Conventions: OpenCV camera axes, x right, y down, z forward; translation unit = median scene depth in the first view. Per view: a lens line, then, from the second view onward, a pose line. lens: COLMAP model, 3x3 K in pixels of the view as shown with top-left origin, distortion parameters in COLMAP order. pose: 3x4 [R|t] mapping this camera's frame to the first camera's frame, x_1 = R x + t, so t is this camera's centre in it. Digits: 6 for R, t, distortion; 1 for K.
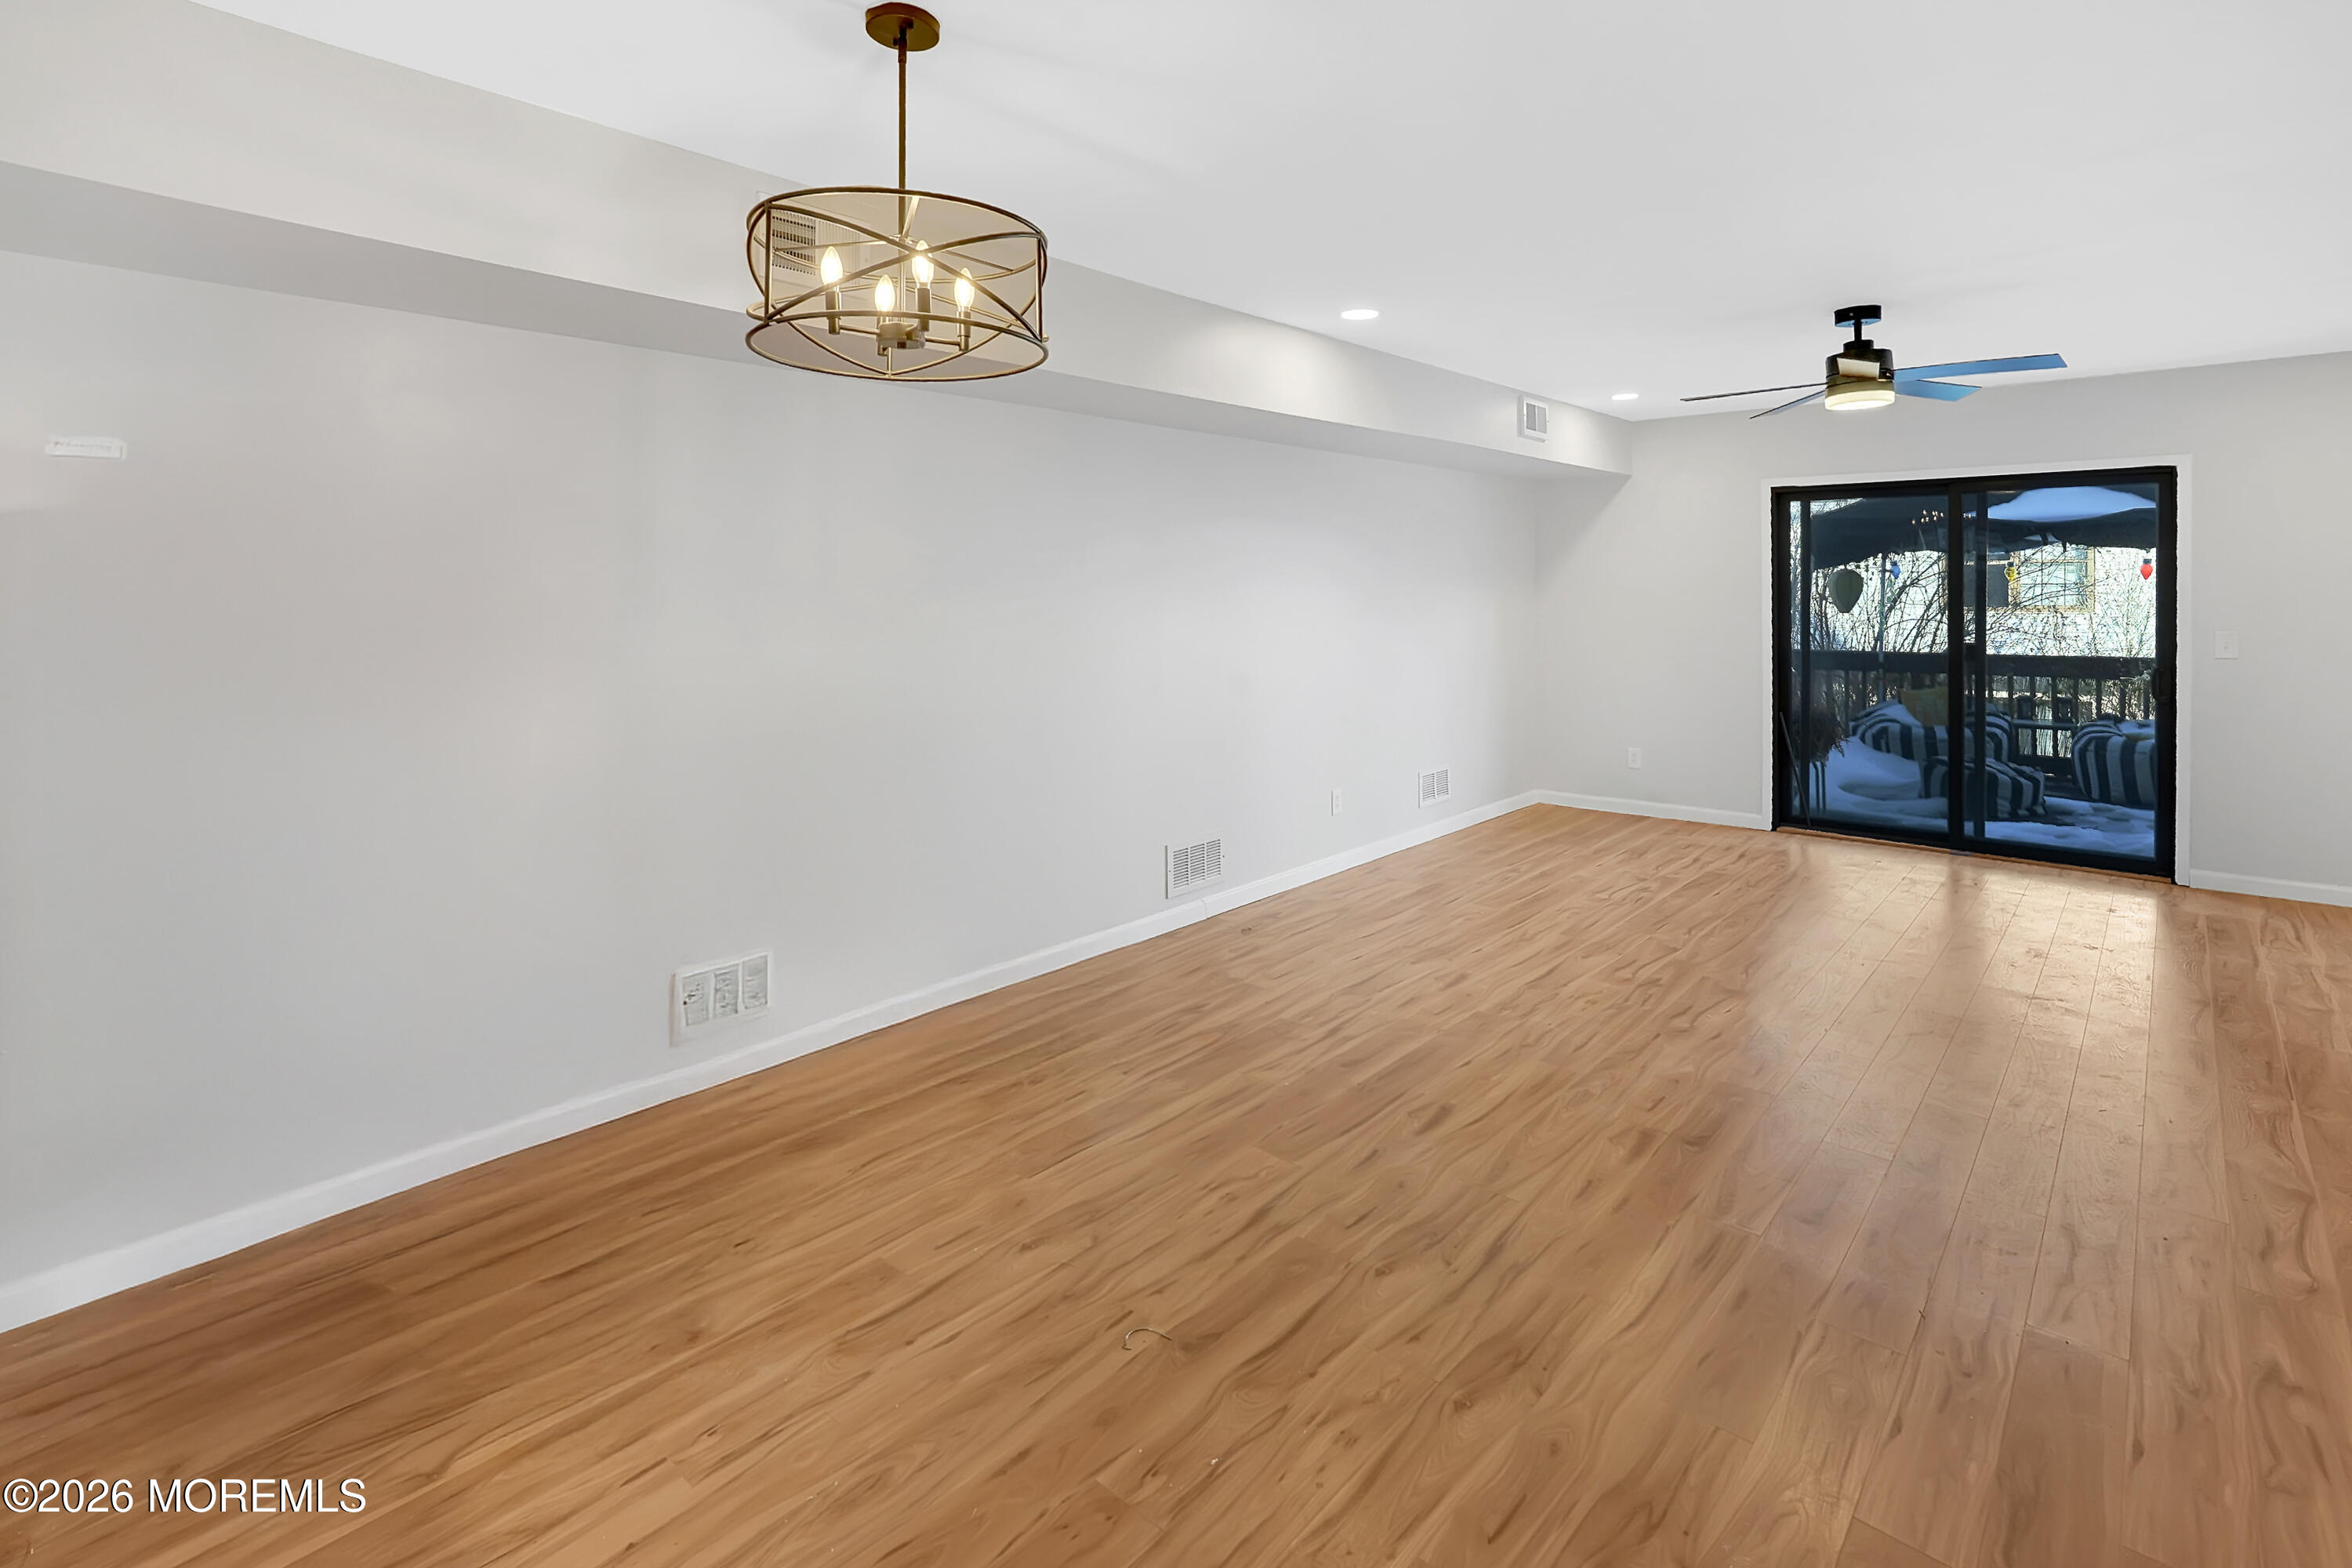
lens RADIAL K [[1118.1, 0, 1227.4], [0, 1118.1, 610.2], [0, 0, 1]] dist [0.003250, 0.000459]
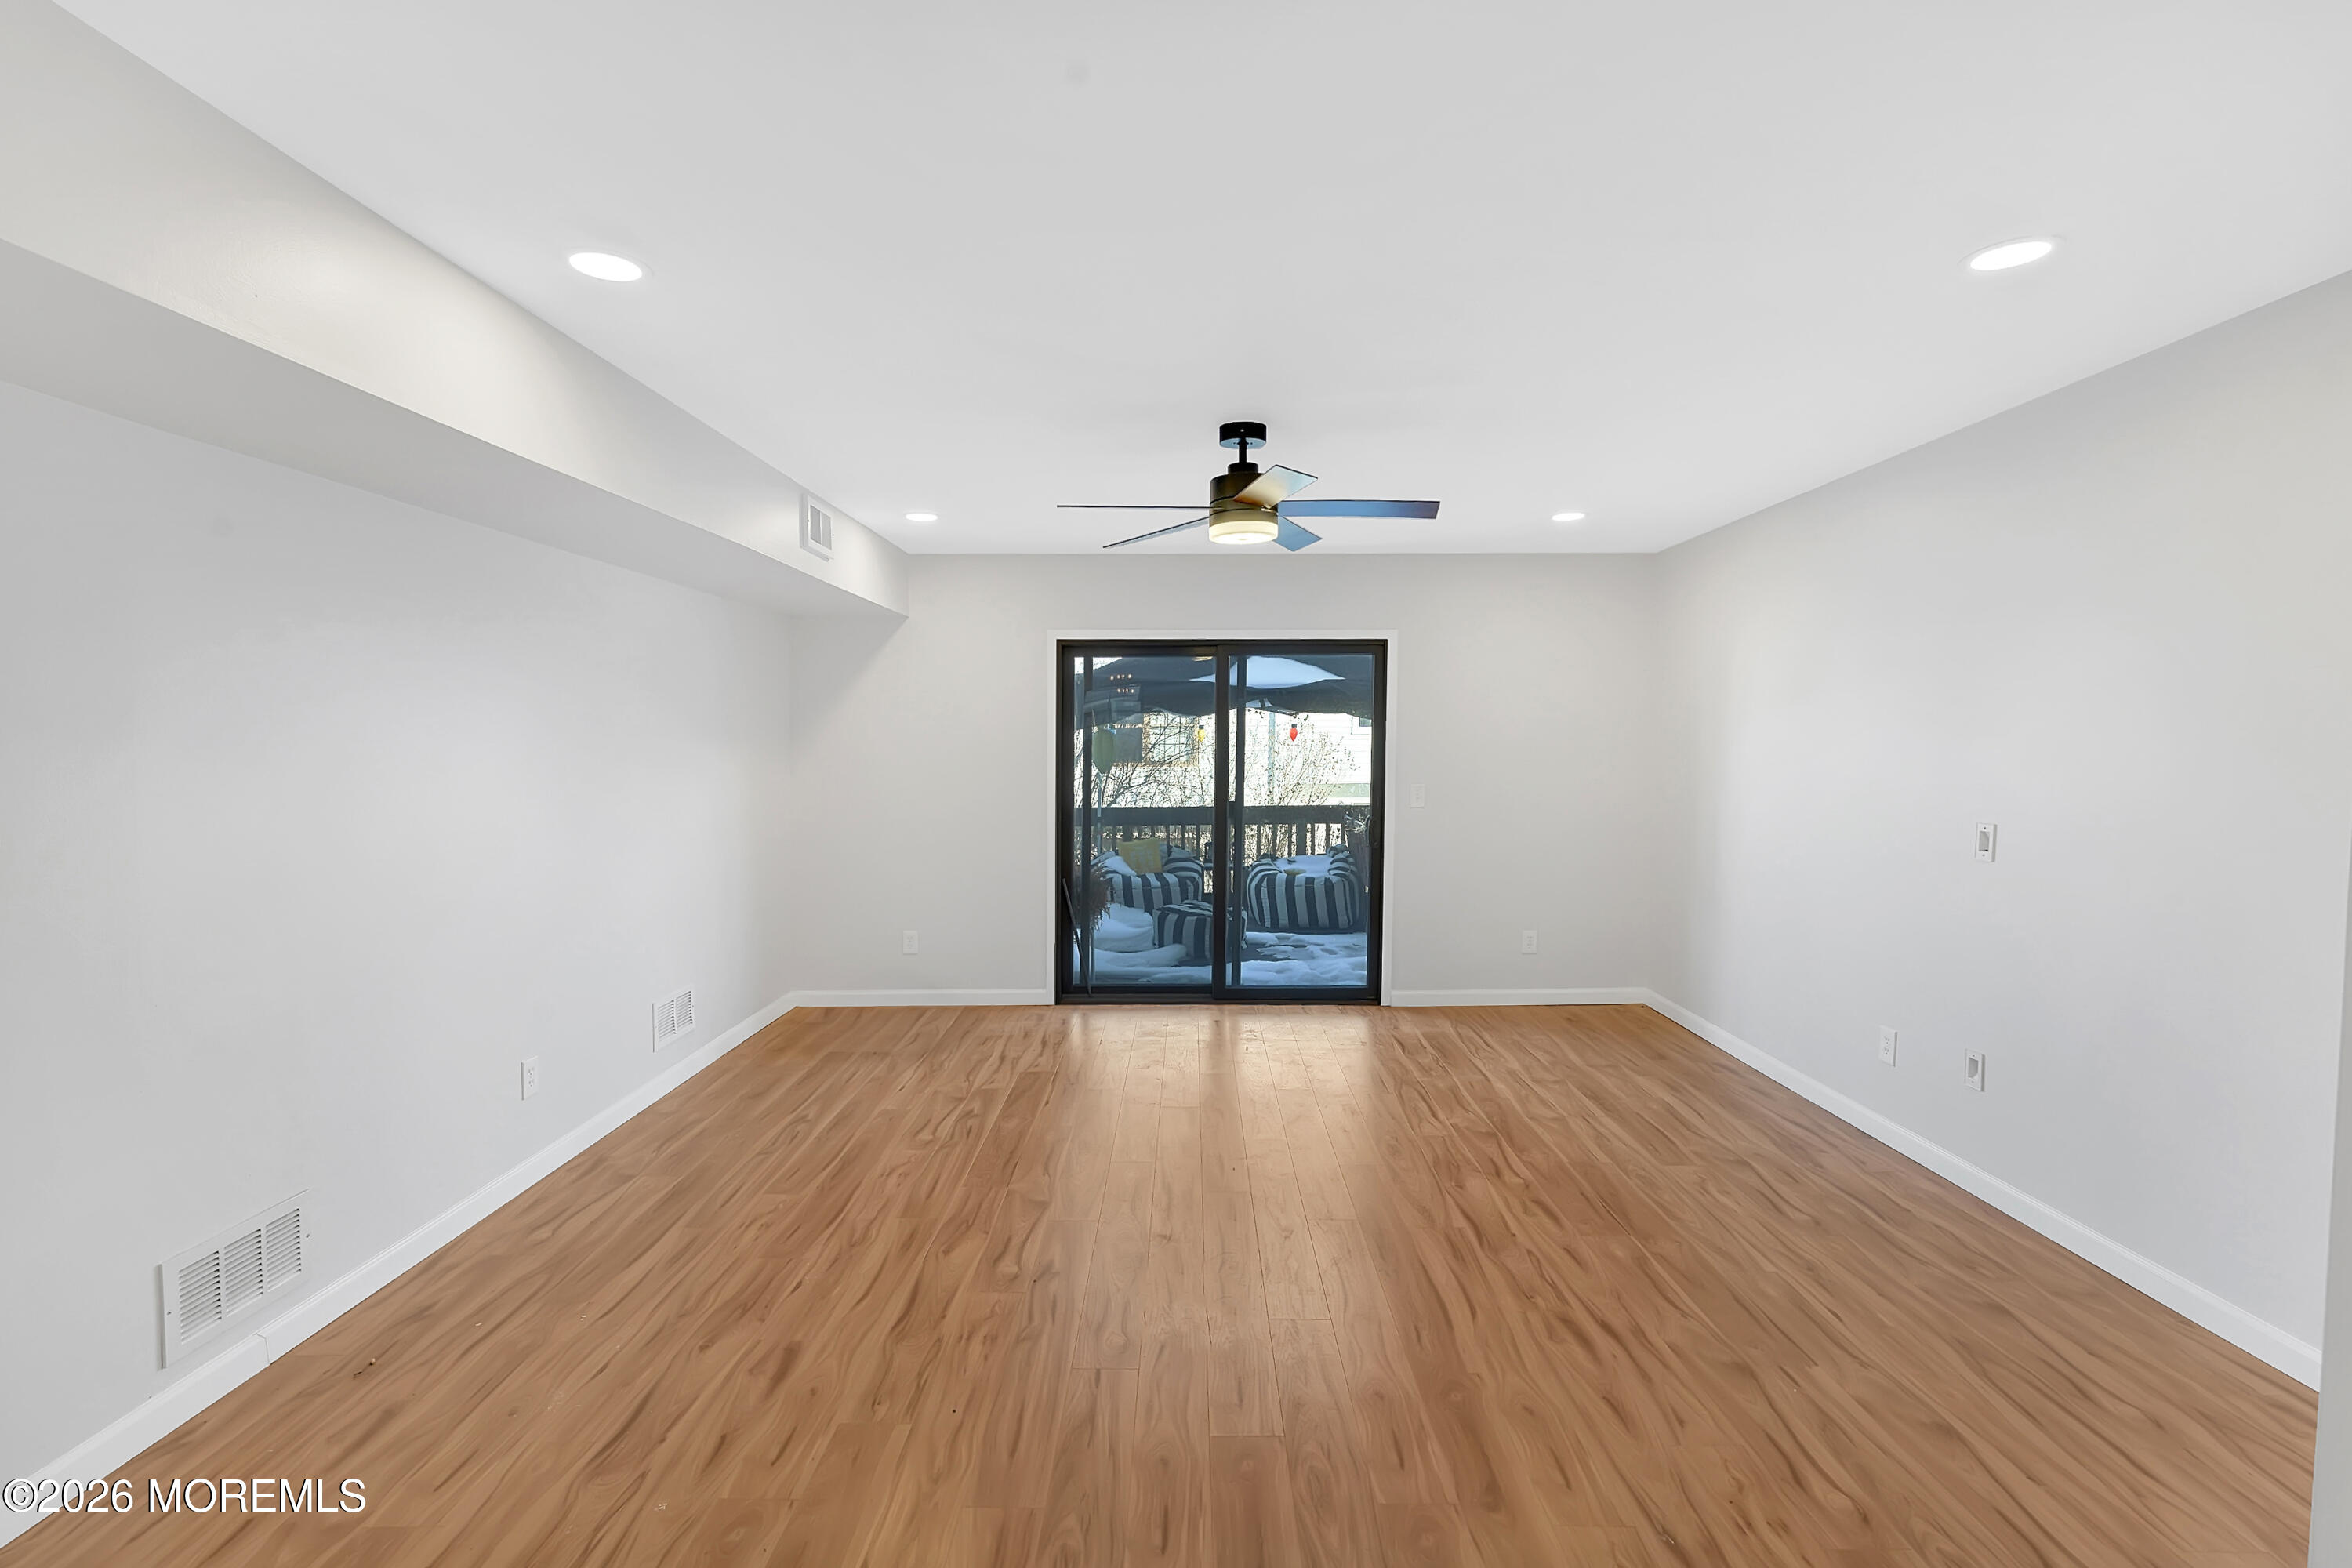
lens RADIAL K [[1077.1, 0, 1184.0], [0, 1077.1, 765.2], [0, 0, 1]] dist [-0.001640, 0.001312]
pose [[0.773208, -0.009821, 0.634077, -0.002761], [0.011512, 0.999933, 0.001450, -0.004891], [-0.634048, 0.006178, 0.773269, 0.238455]]
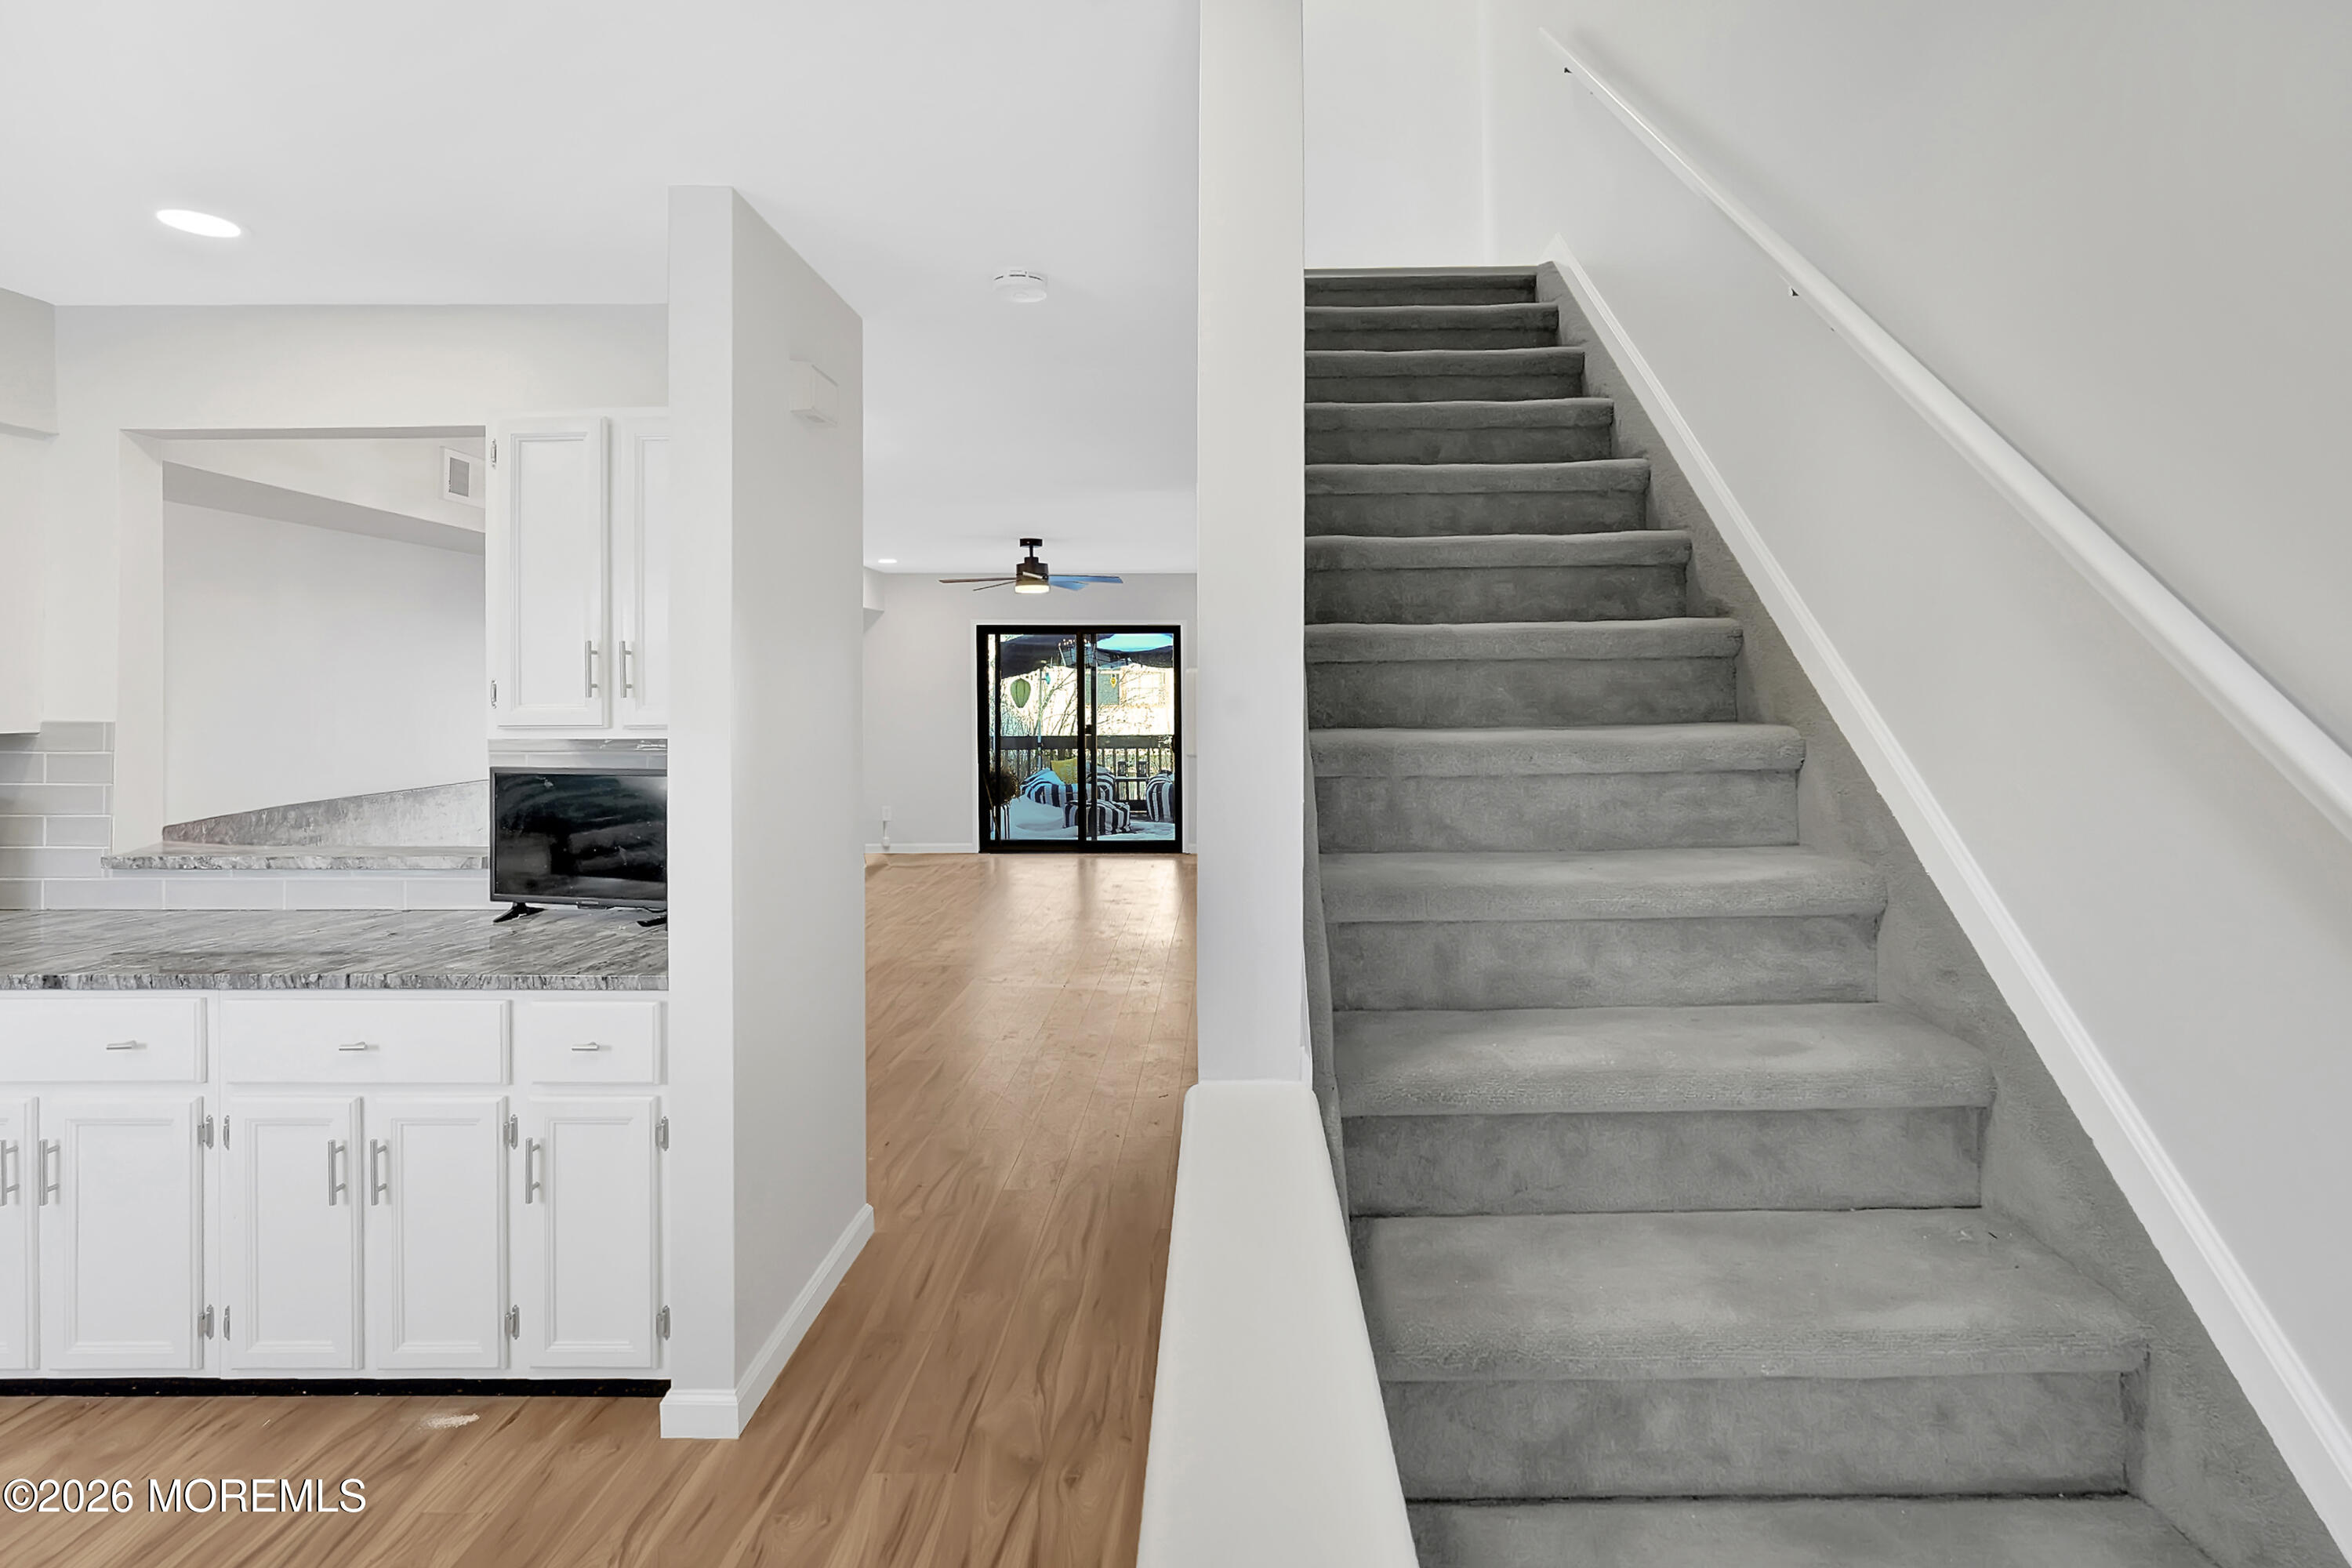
lens RADIAL K [[1118.1, 0, 1235.2], [0, 1118.1, 705.1], [0, 0, 1]] dist [0.003250, 0.000459]
pose [[0.760182, -0.007431, 0.649668, -0.232748], [0.011327, 0.999934, -0.001816, 0.005681], [-0.649611, 0.008739, 0.760216, -0.377288]]
